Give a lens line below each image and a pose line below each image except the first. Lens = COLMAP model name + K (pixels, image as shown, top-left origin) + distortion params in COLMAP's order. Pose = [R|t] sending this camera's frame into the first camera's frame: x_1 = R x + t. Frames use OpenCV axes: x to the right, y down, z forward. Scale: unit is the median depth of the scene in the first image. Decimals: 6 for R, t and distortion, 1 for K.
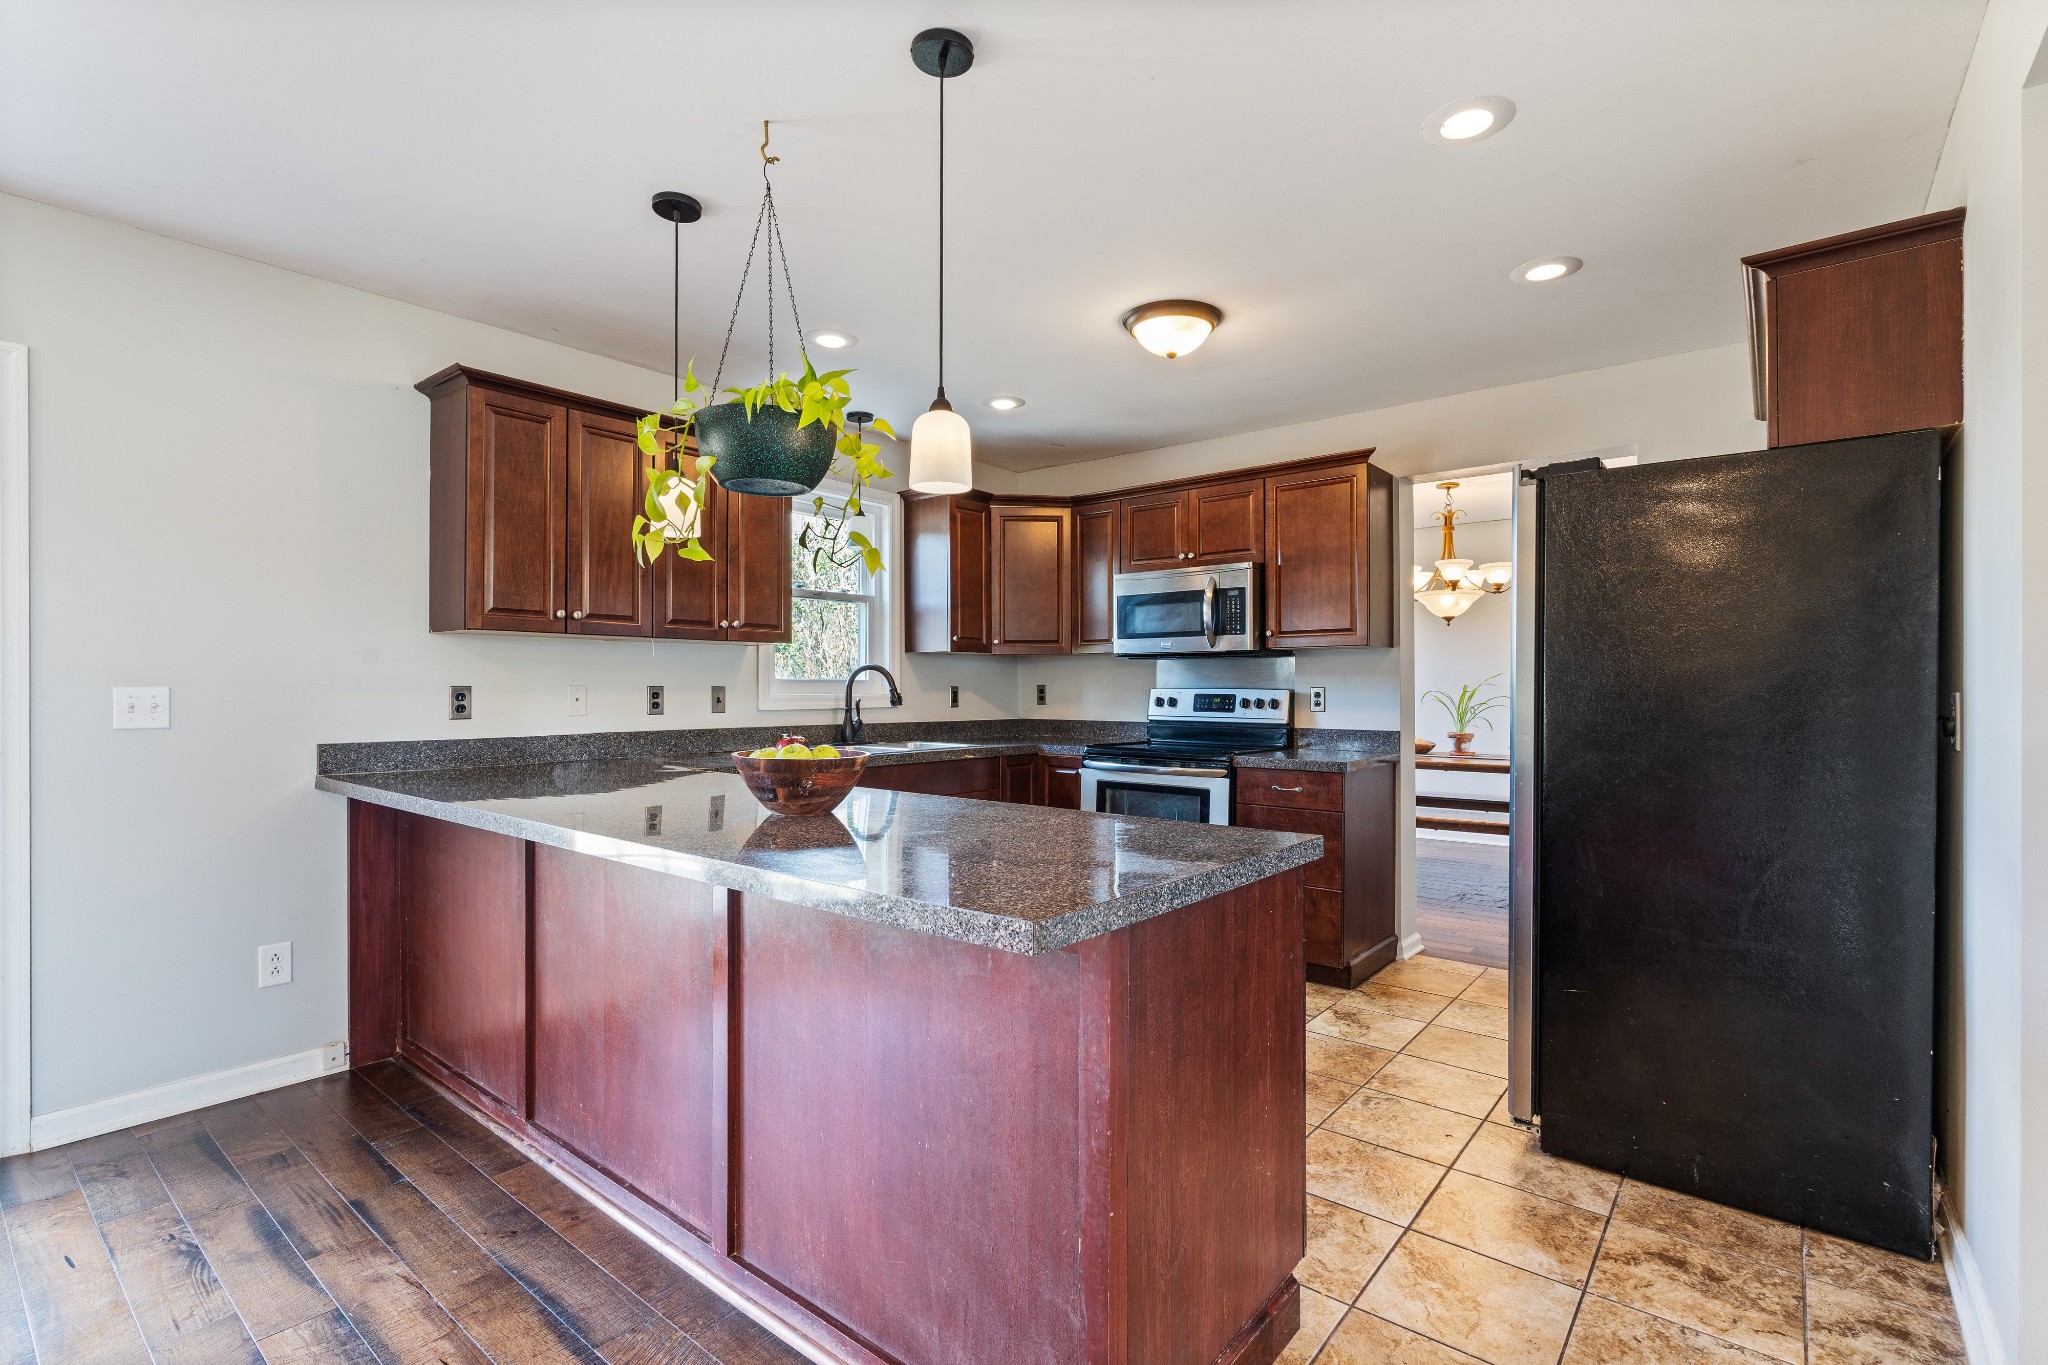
lens RADIAL K [[940.1, 0, 1024.0], [0, 940.1, 682.5], [0, 0, 1]] dist [-0.000555, 0.000166]
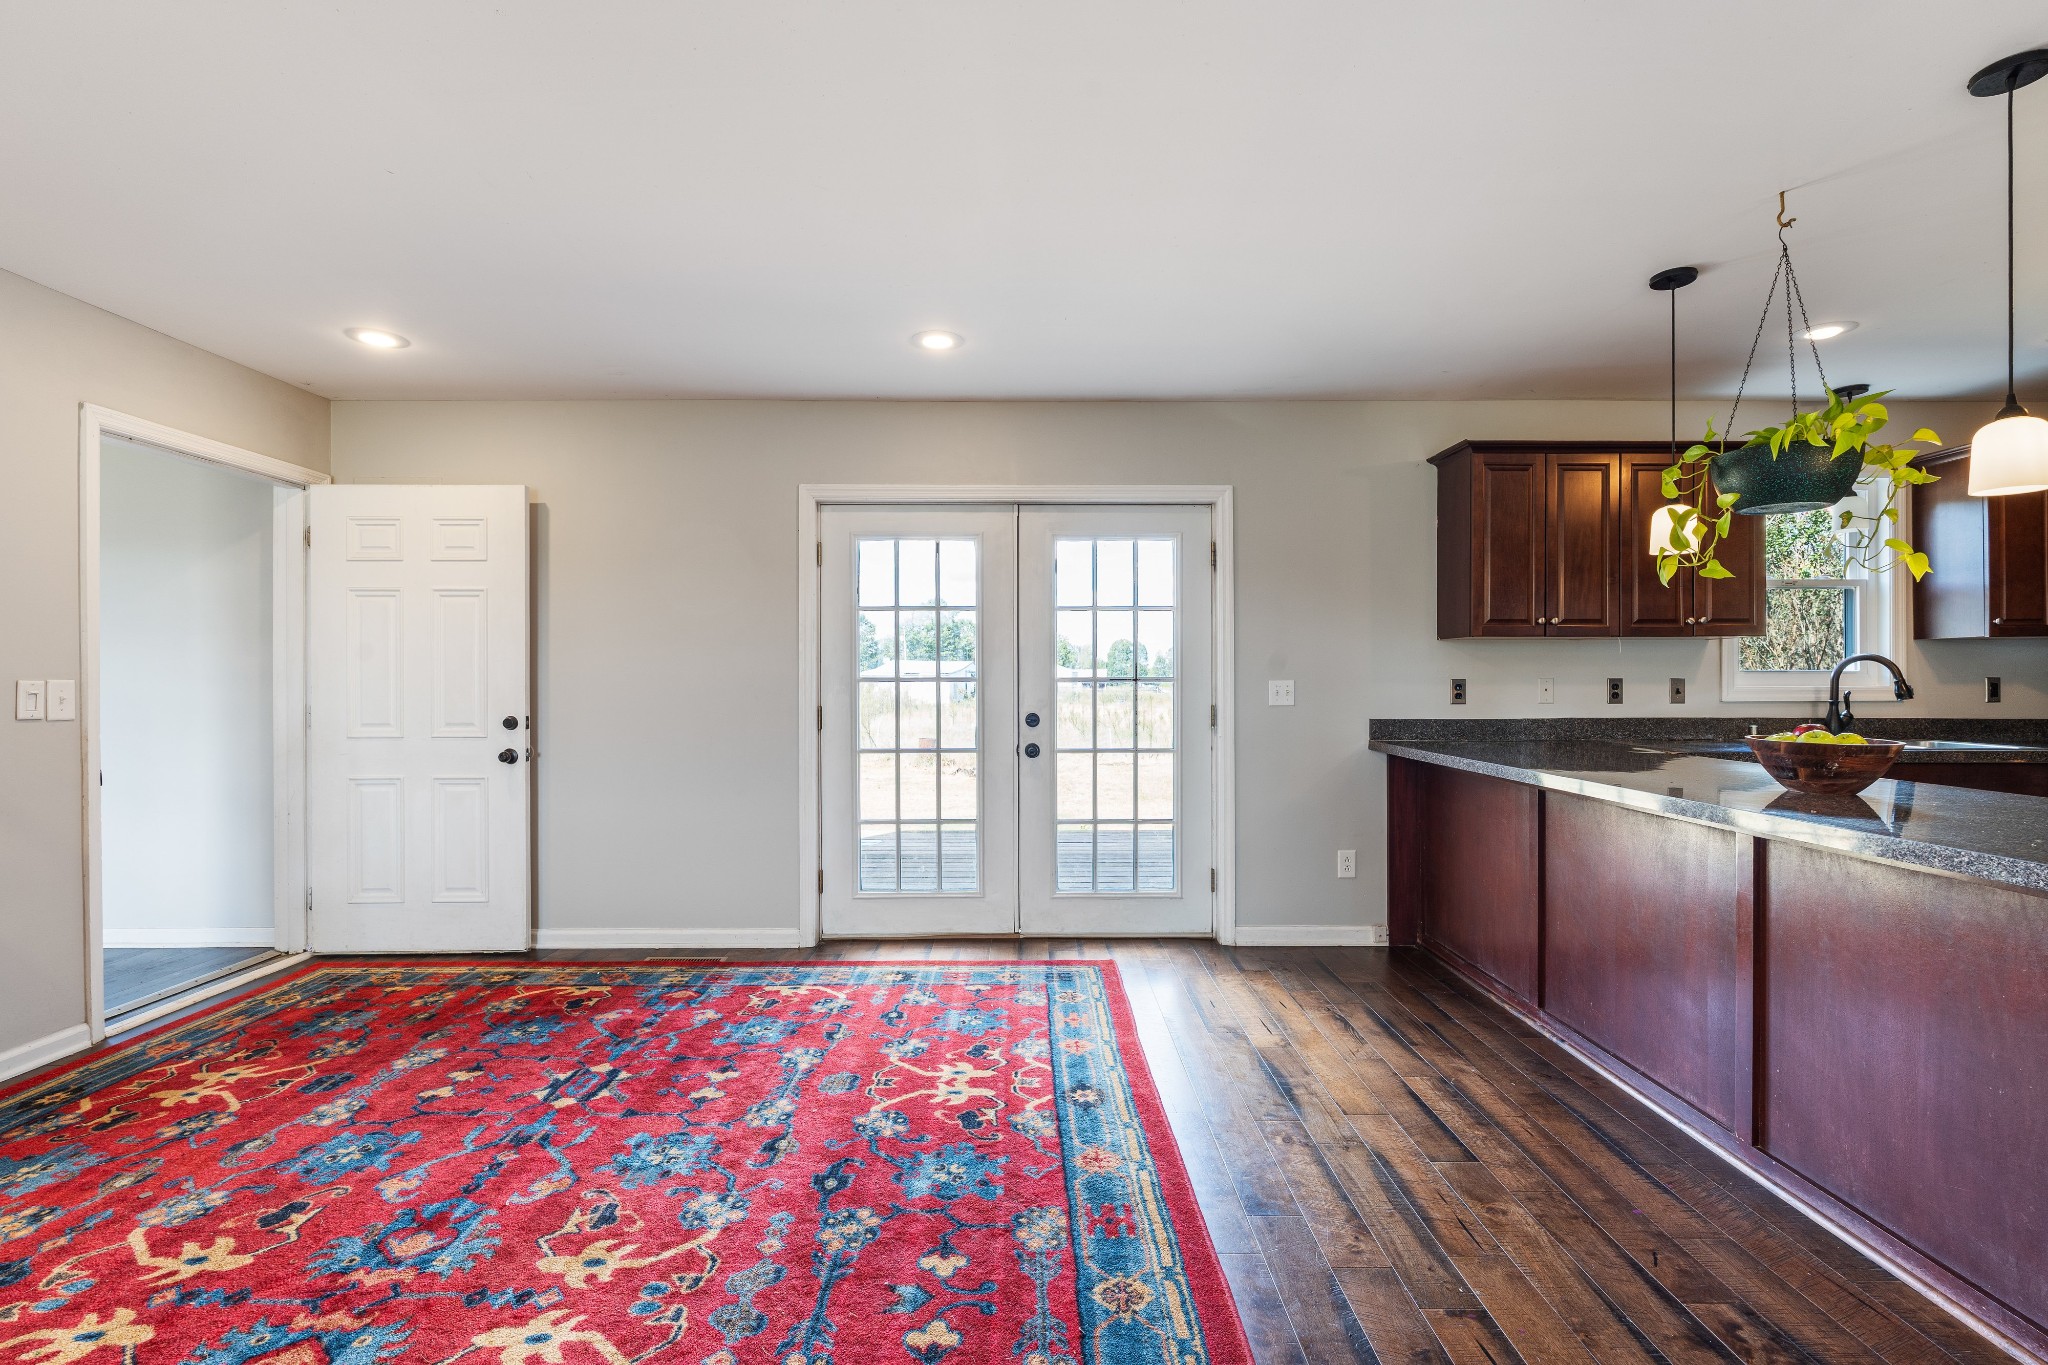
lens RADIAL K [[905.3, 0, 1016.1], [0, 905.3, 680.9], [0, 0, 1]] dist [-0.006096, 0.000711]
pose [[0.633635, -0.000087, -0.773632, -0.009787], [0.006565, 0.999965, 0.005264, -0.004668], [0.773604, -0.008414, 0.633613, -0.309203]]
